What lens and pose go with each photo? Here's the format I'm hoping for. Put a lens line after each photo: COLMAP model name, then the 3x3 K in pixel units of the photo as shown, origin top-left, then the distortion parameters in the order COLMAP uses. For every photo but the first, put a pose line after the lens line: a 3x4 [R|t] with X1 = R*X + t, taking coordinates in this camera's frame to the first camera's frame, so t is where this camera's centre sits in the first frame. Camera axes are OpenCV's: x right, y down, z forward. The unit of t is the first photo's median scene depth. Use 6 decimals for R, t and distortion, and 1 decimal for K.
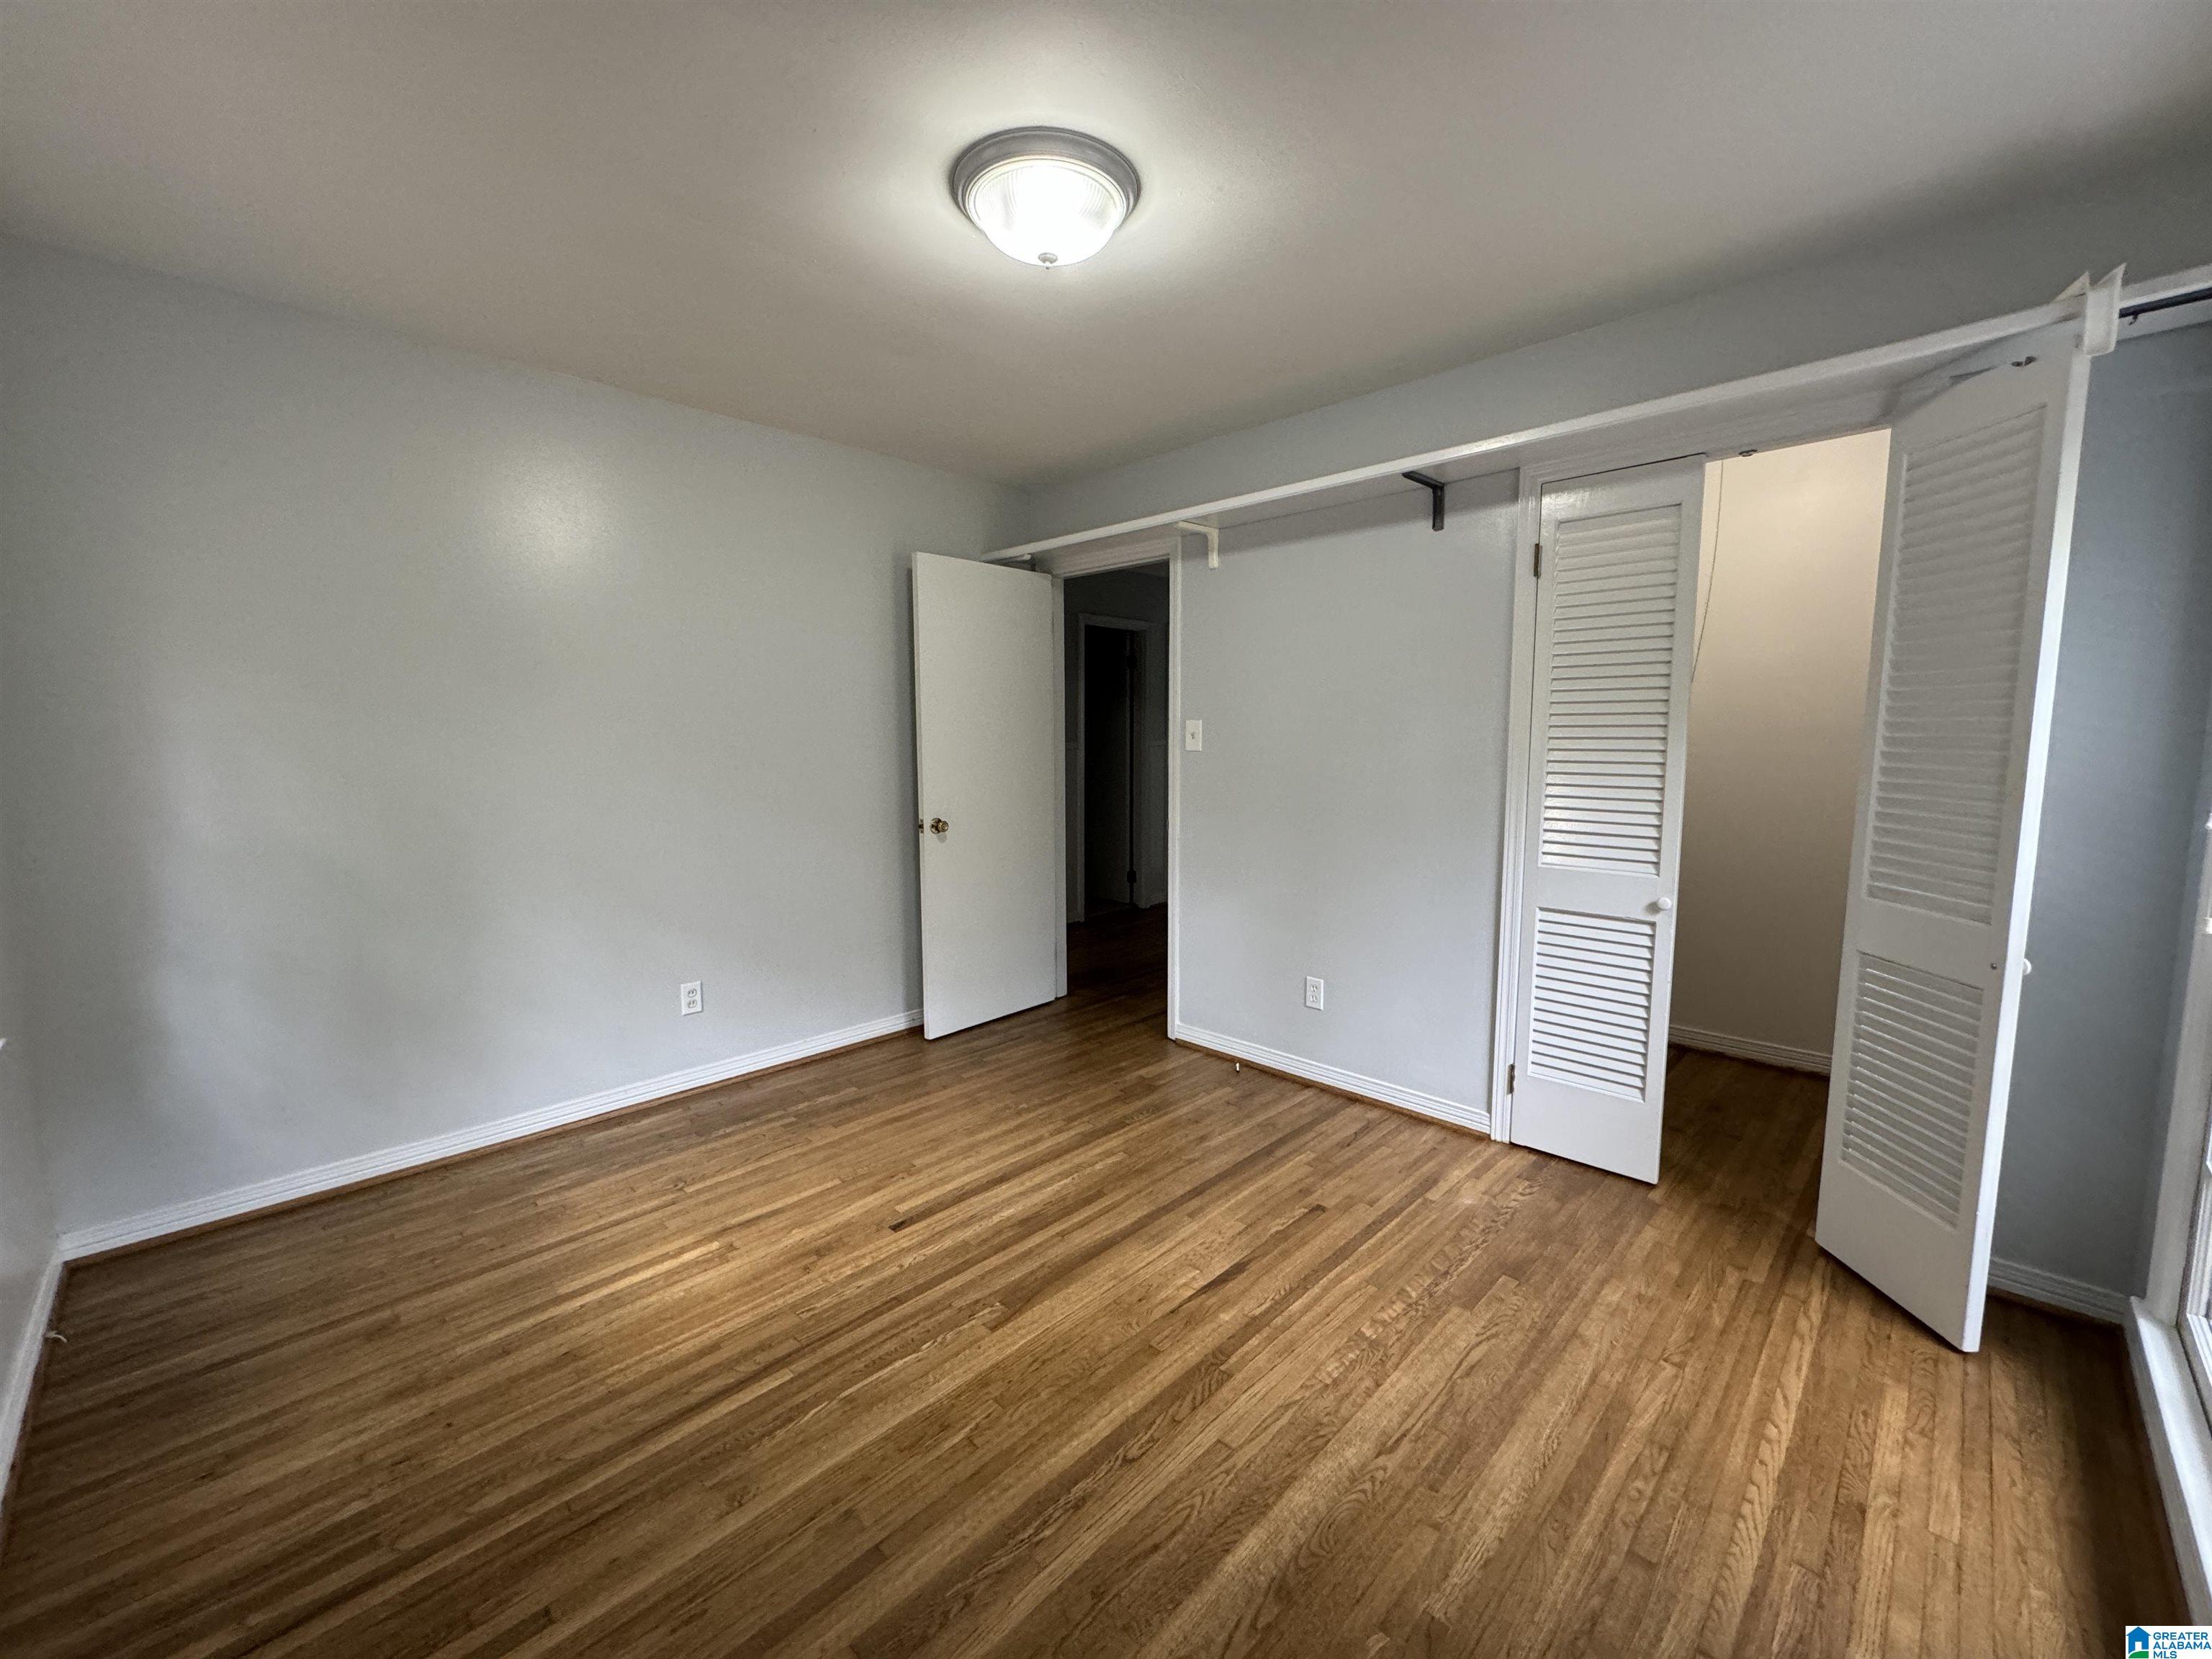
lens RADIAL K [[884.5, 0, 1110.7], [0, 884.5, 828.3], [0, 0, 1]] dist [-0.009872, 0.000201]
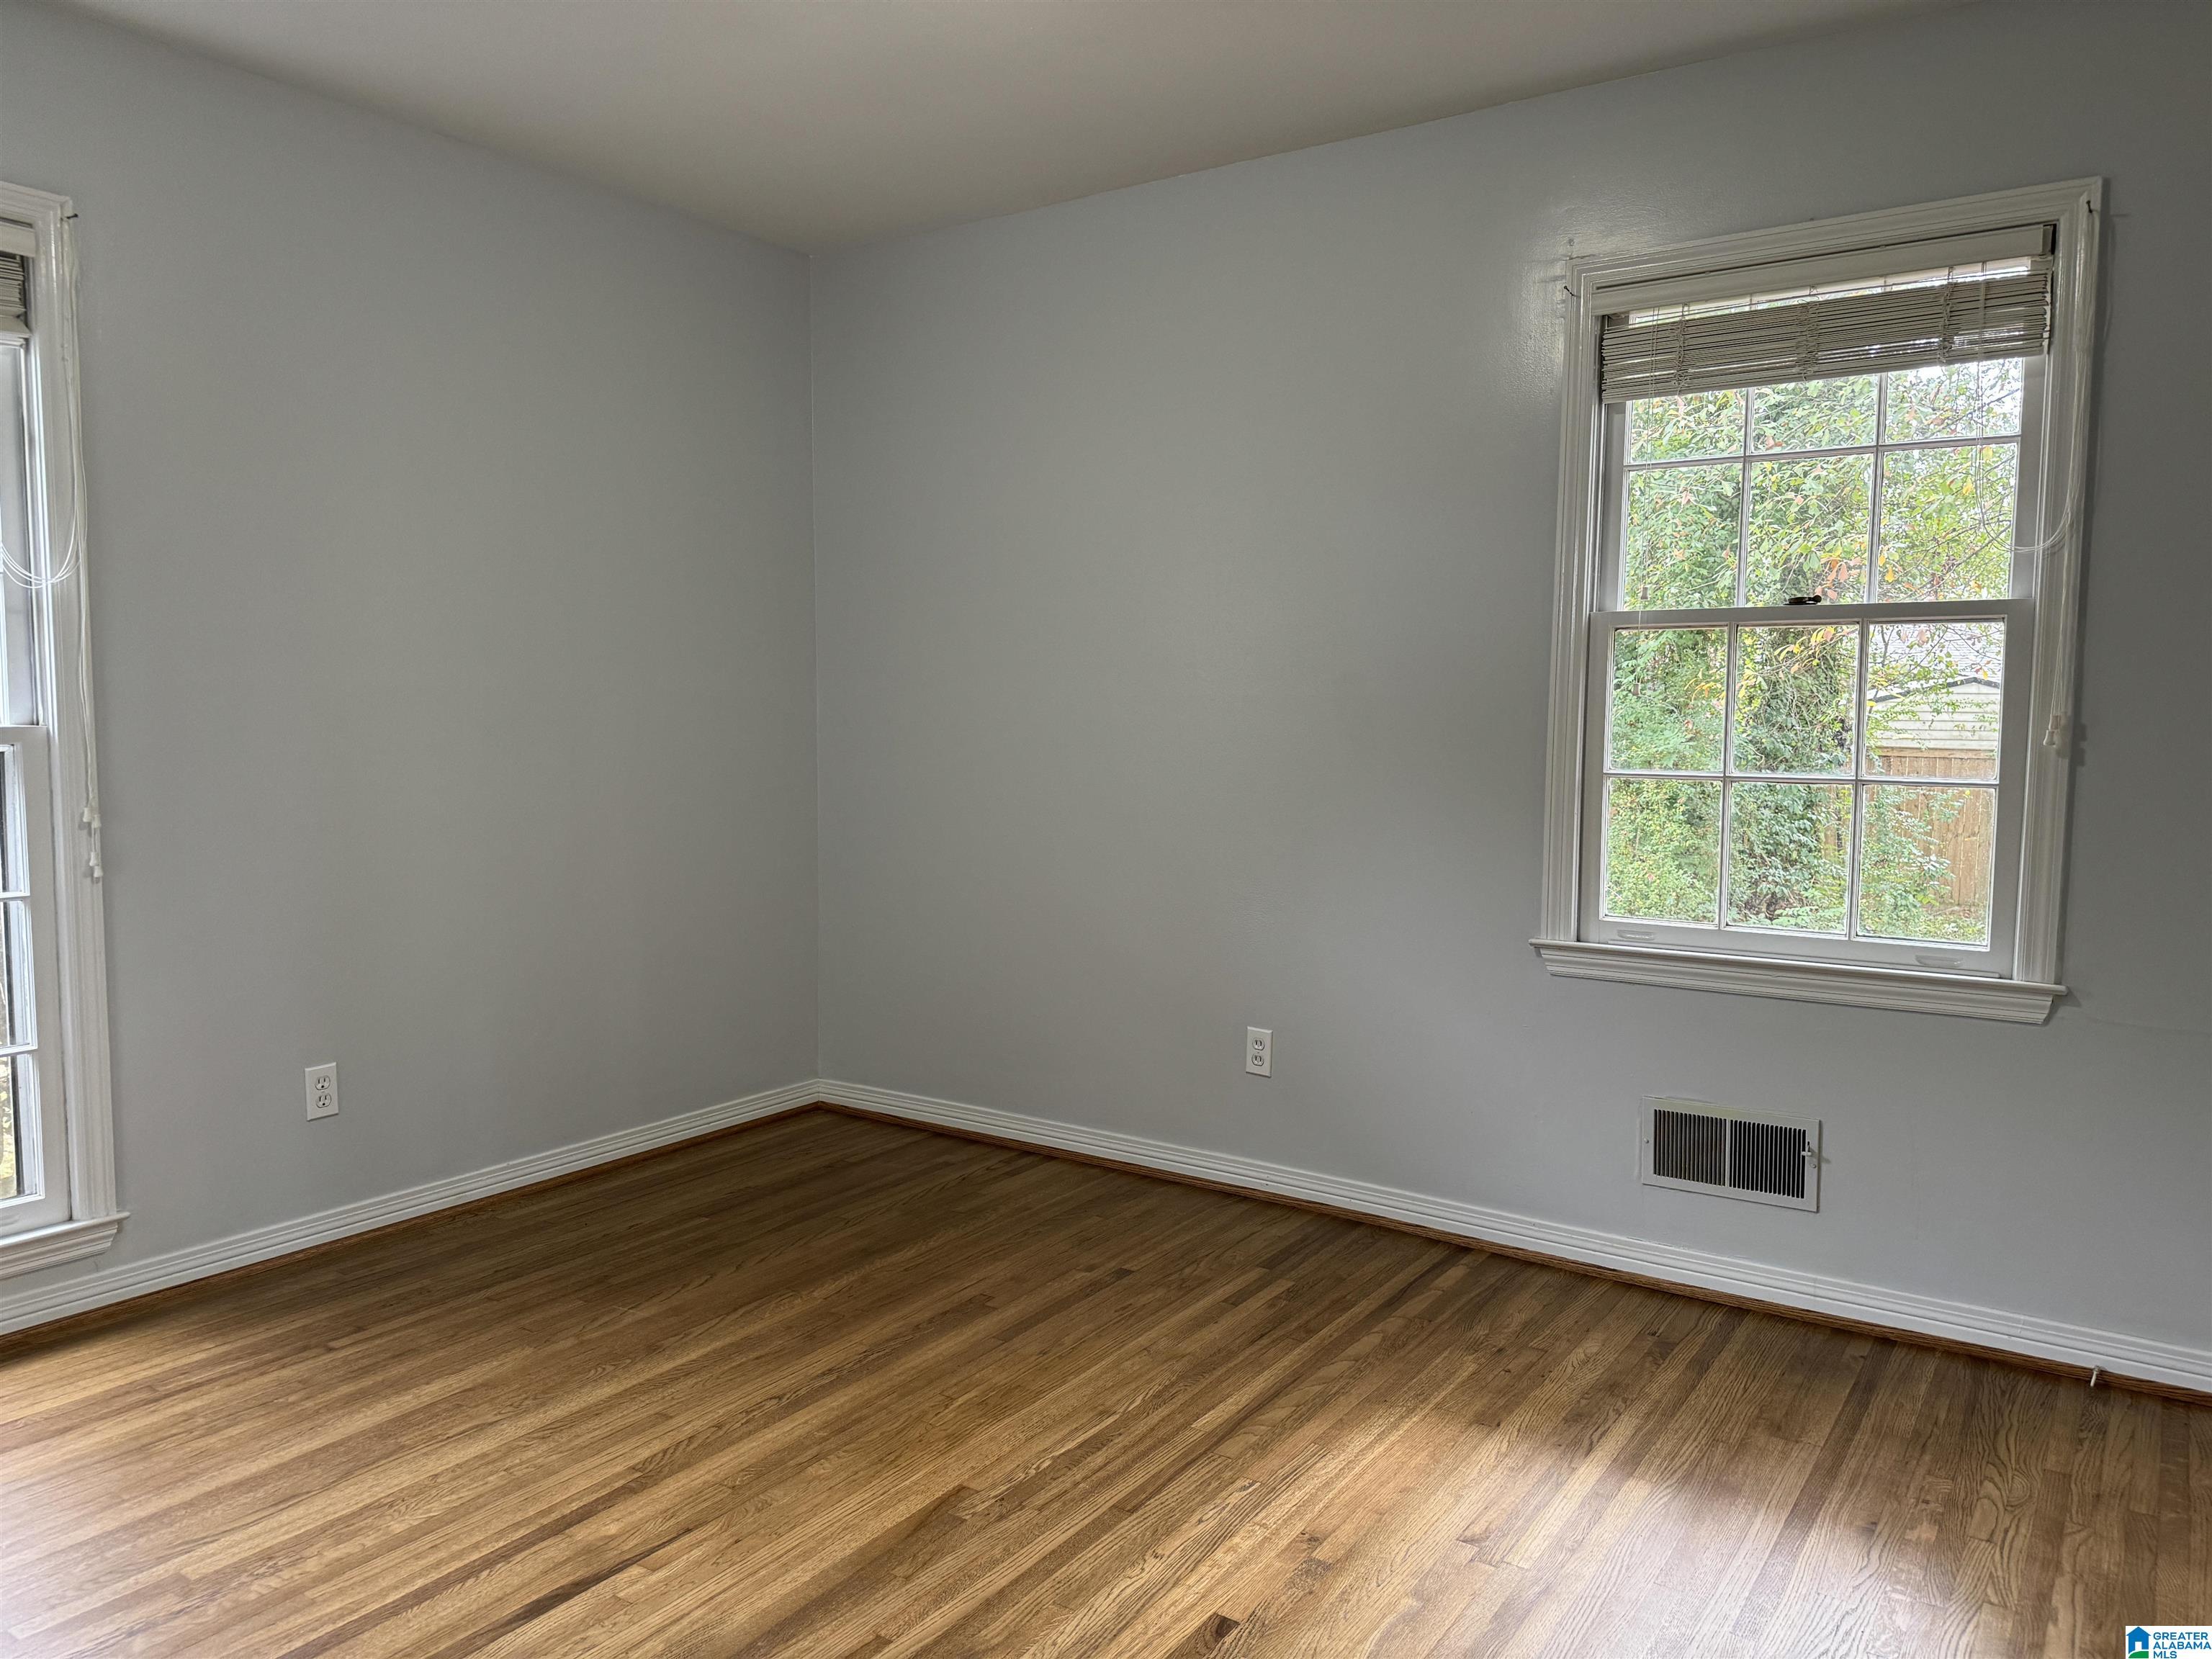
lens RADIAL K [[1563.6, 0, 1105.5], [0, 1563.6, 828.2], [0, 0, 1]] dist [0.026206, -0.017481]
pose [[-0.986253, 0.007450, -0.165076, -0.045549], [-0.024408, 0.981458, 0.190118, -0.179782], [0.163431, 0.191533, -0.967784, 2.148105]]
